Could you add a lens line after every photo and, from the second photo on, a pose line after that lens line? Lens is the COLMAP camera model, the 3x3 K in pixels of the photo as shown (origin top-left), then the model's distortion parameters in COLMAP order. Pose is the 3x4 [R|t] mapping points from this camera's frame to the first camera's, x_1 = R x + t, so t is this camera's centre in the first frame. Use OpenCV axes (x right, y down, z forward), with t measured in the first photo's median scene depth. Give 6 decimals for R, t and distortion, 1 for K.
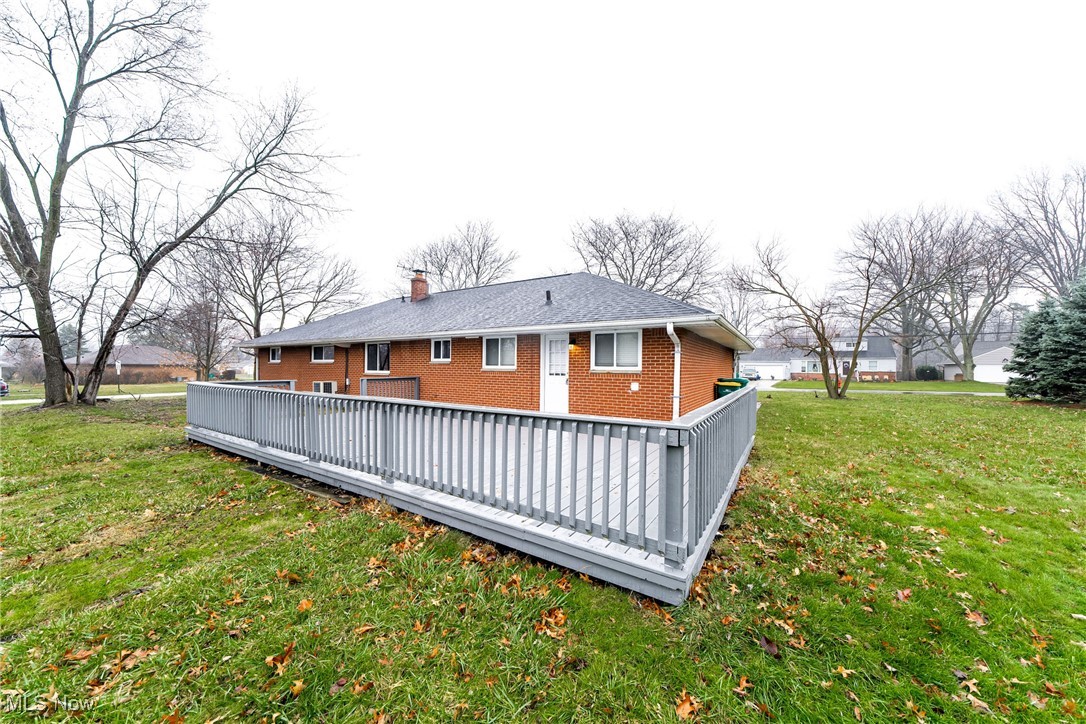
lens RADIAL K [[366.7, 0, 545.1], [0, 366.7, 364.9], [0, 0, 1]] dist [-0.001107, -0.000257]
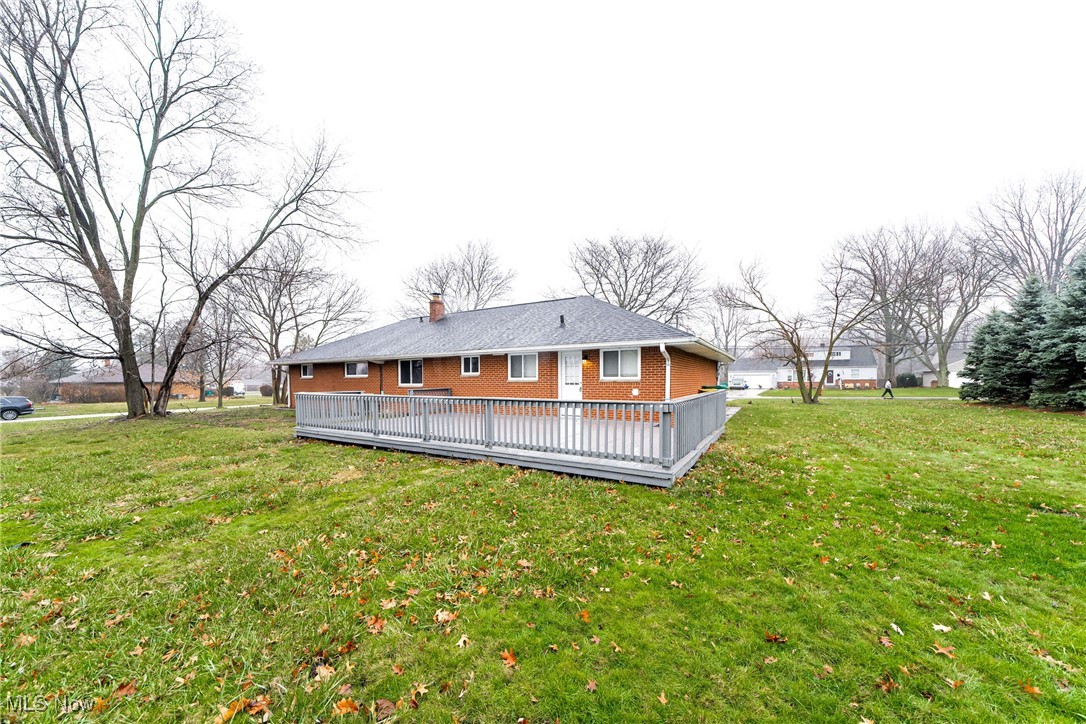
lens RADIAL K [[375.6, 0, 538.5], [0, 375.6, 388.6], [0, 0, 1]] dist [-0.000632, -0.000189]
pose [[0.999803, -0.014073, 0.013994, -0.057071], [0.013658, 0.999476, 0.029350, 0.001938], [-0.014400, -0.029153, 0.999471, -0.158037]]
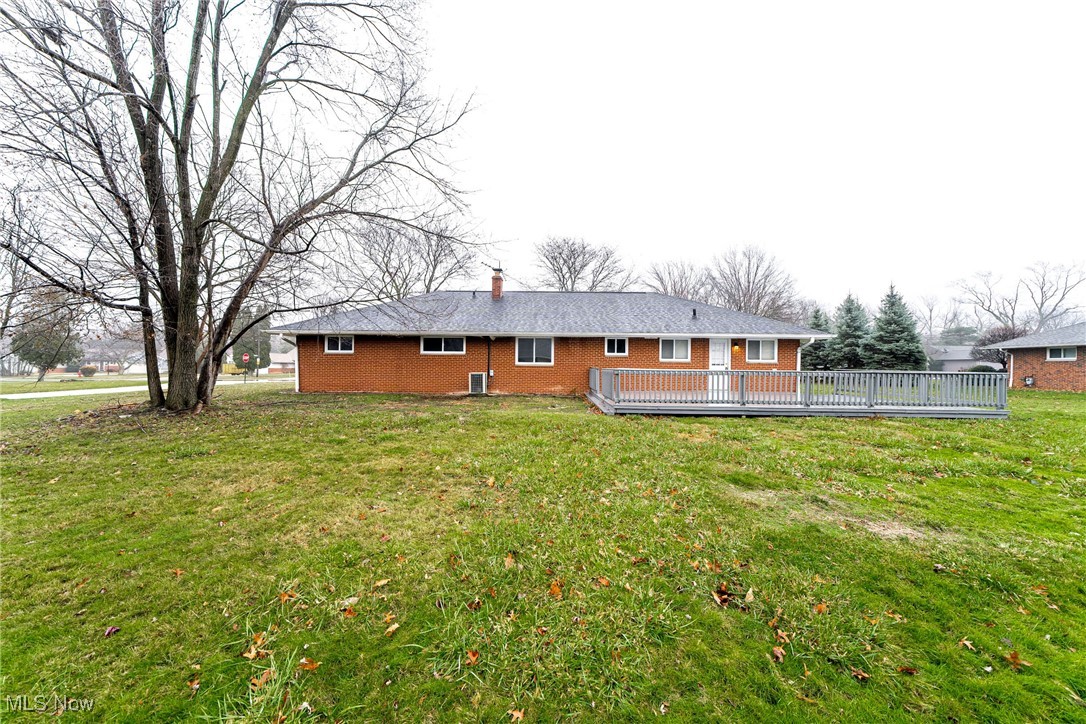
lens RADIAL K [[366.7, 0, 539.8], [0, 366.7, 364.0], [0, 0, 1]] dist [-0.001107, -0.000257]
pose [[0.859416, 0.002216, 0.511271, -0.828526], [-0.006643, 0.999955, 0.006832, 0.010302], [-0.511233, -0.009268, 0.859392, 0.019738]]
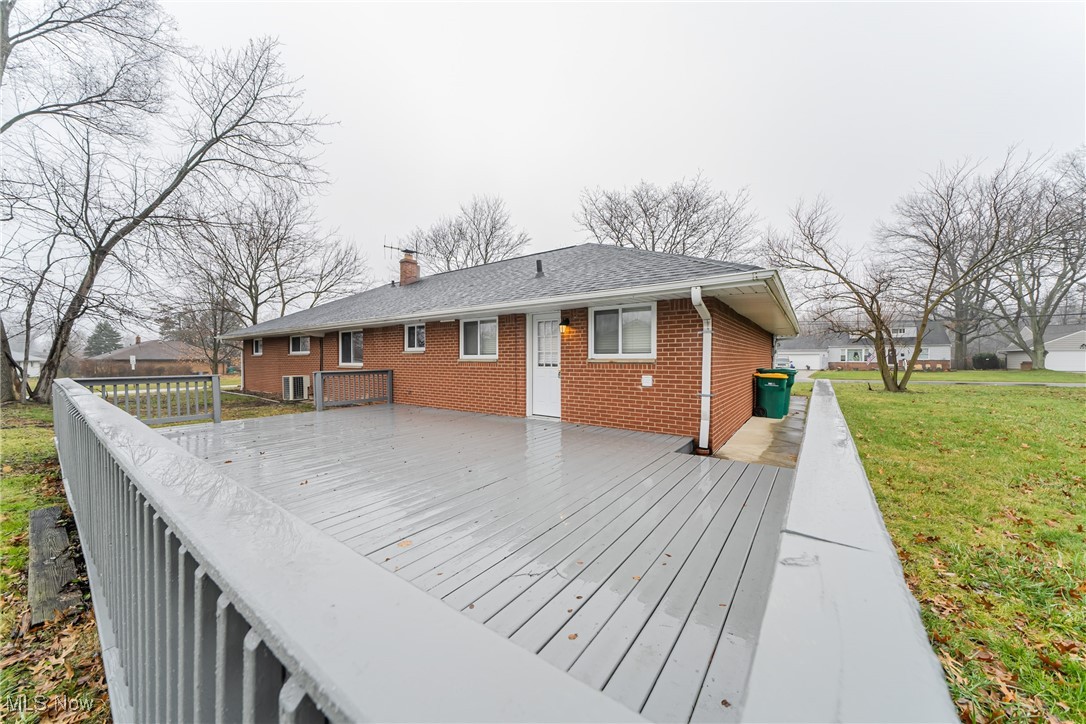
lens RADIAL K [[366.7, 0, 547.5], [0, 366.7, 360.2], [0, 0, 1]] dist [-0.001107, -0.000257]
pose [[0.998482, -0.009282, -0.054295, 0.043283], [0.009769, 0.999914, 0.008696, 0.005115], [0.054209, -0.009213, 0.998487, 0.130175]]
